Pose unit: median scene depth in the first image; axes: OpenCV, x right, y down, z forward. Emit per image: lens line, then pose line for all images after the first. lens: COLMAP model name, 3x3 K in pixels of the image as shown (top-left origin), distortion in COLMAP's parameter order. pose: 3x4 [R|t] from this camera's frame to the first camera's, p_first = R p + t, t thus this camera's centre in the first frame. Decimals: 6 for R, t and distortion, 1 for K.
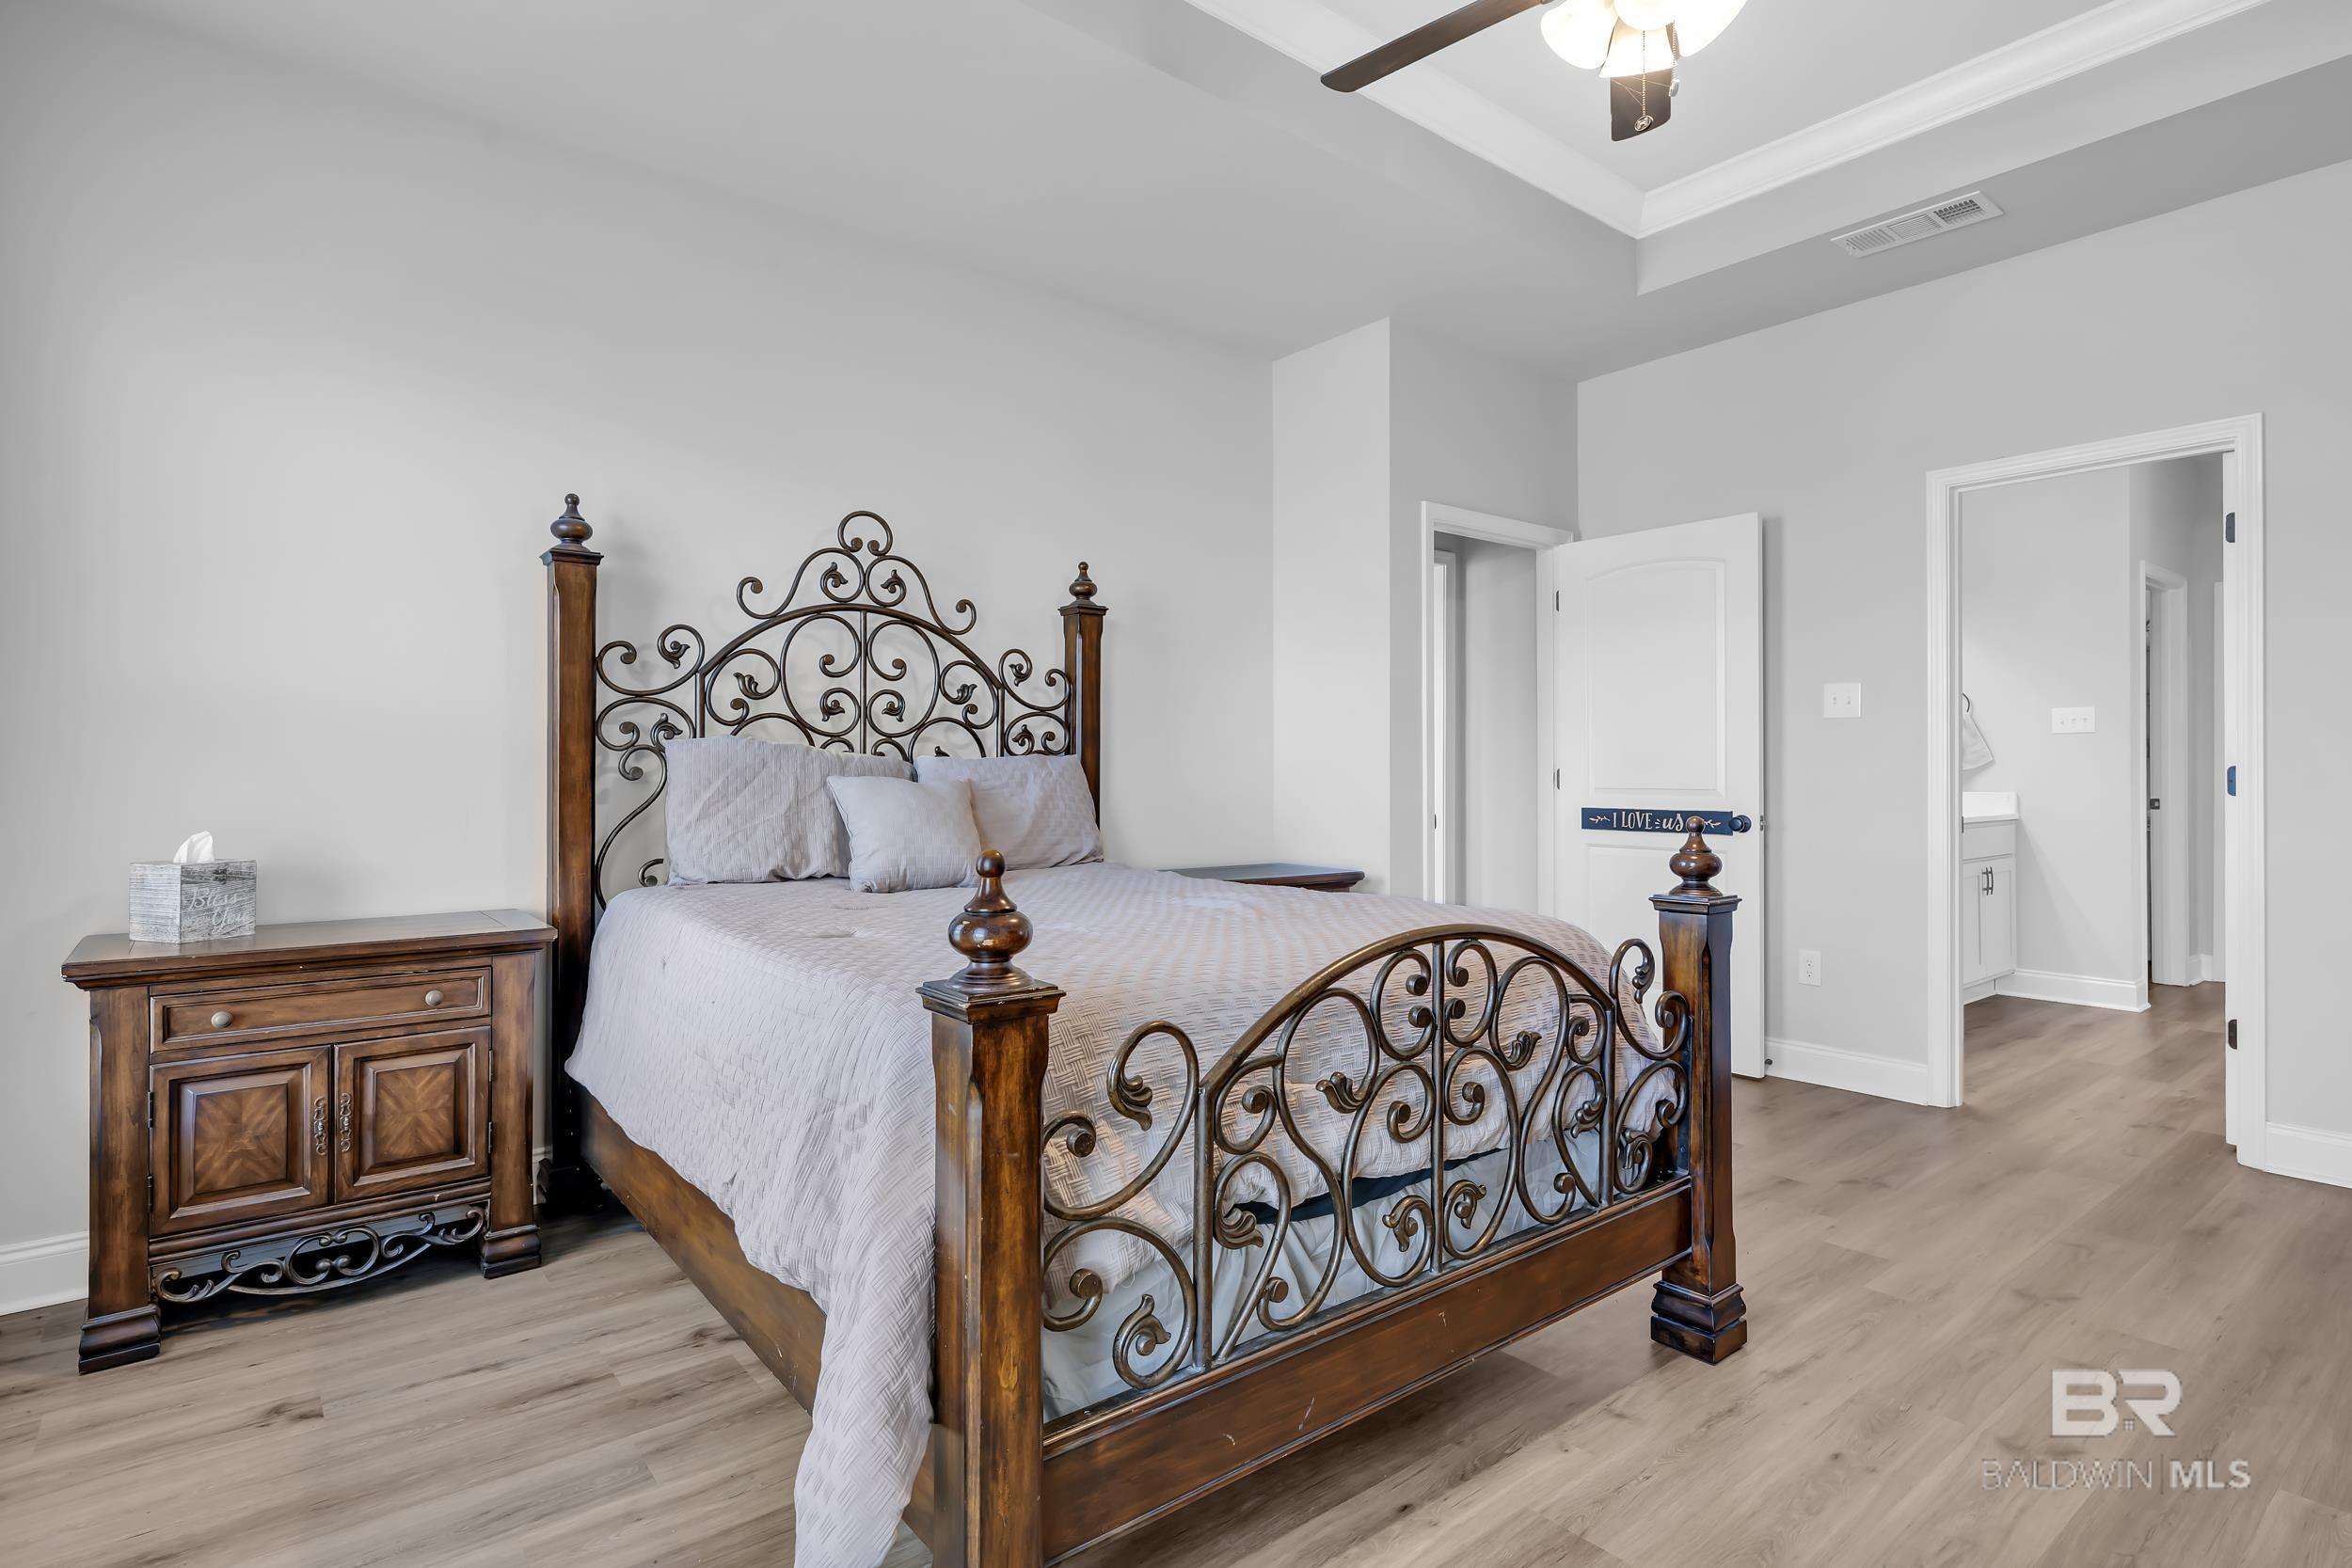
lens RADIAL K [[1158.9, 0, 1188.2], [0, 1158.9, 763.0], [0, 0, 1]] dist [0.002065, 0.000579]
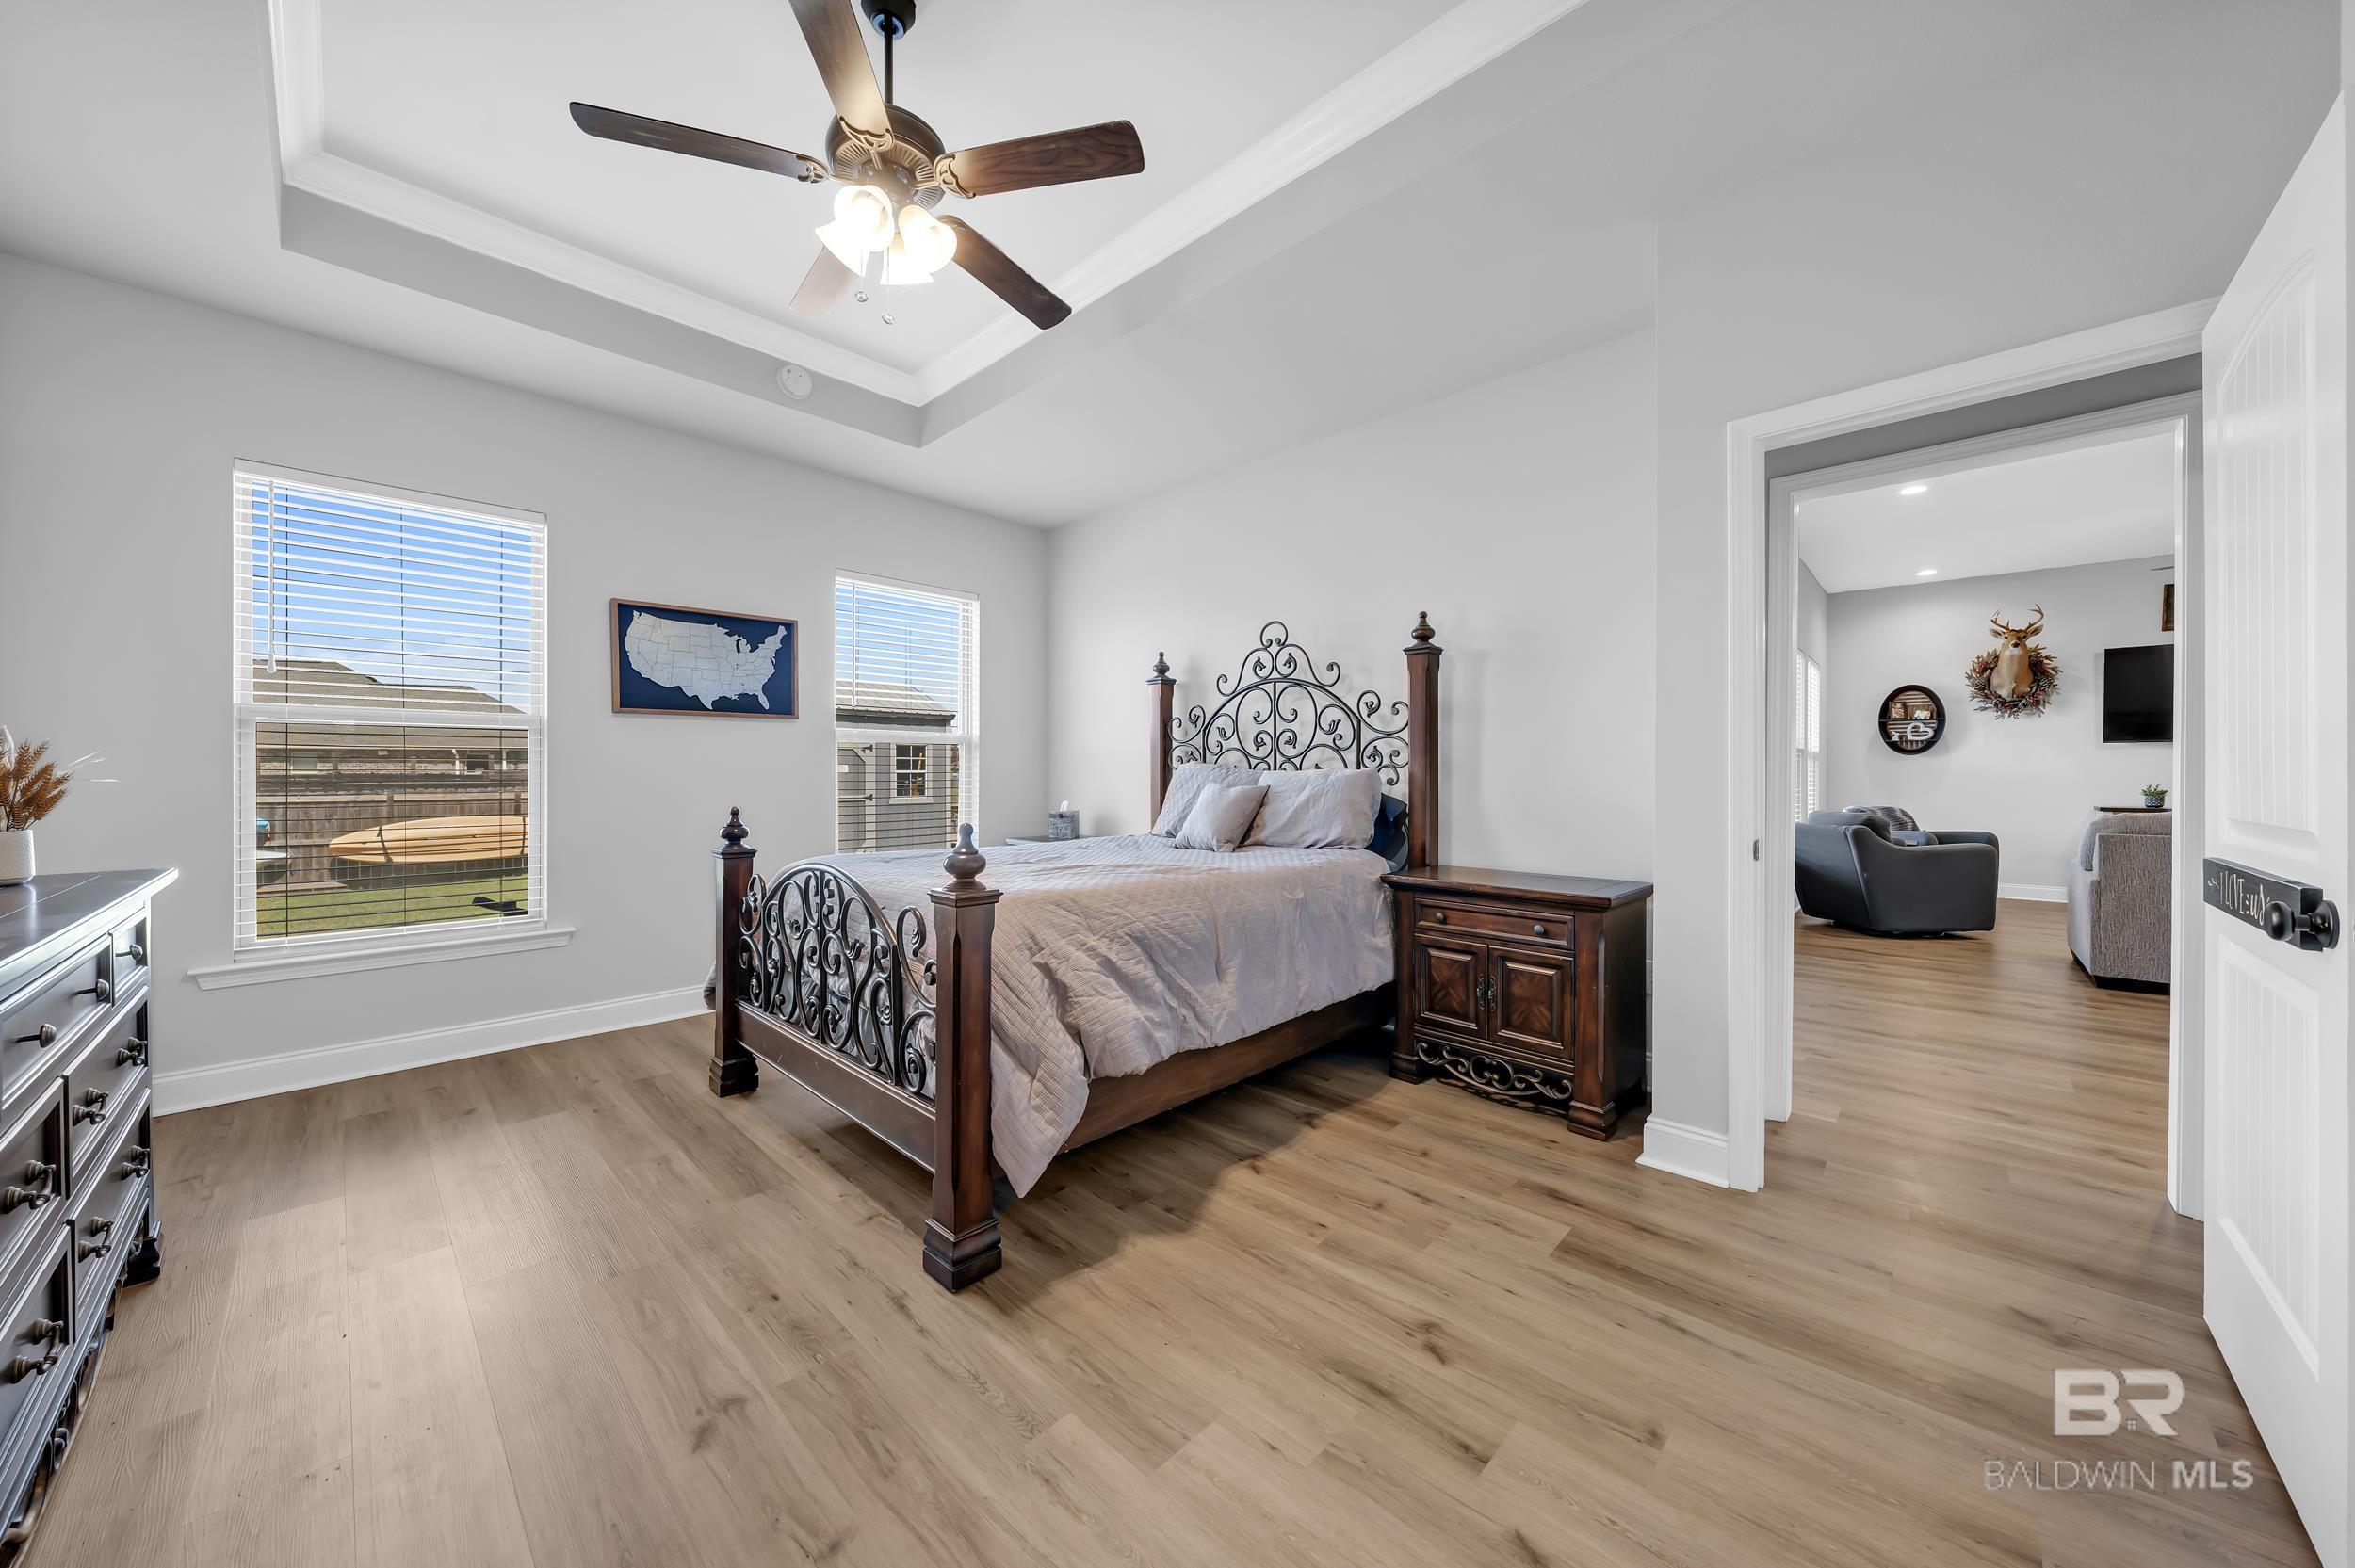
lens RADIAL K [[808.1, 0, 1197.8], [0, 808.1, 775.5], [0, 0, 1]] dist [-0.001173, 0.000079]
pose [[0.150535, -0.002278, -0.988602, 0.819528], [0.008561, 0.999963, -0.001000, 0.000959], [0.988568, -0.008313, 0.150549, 0.711117]]
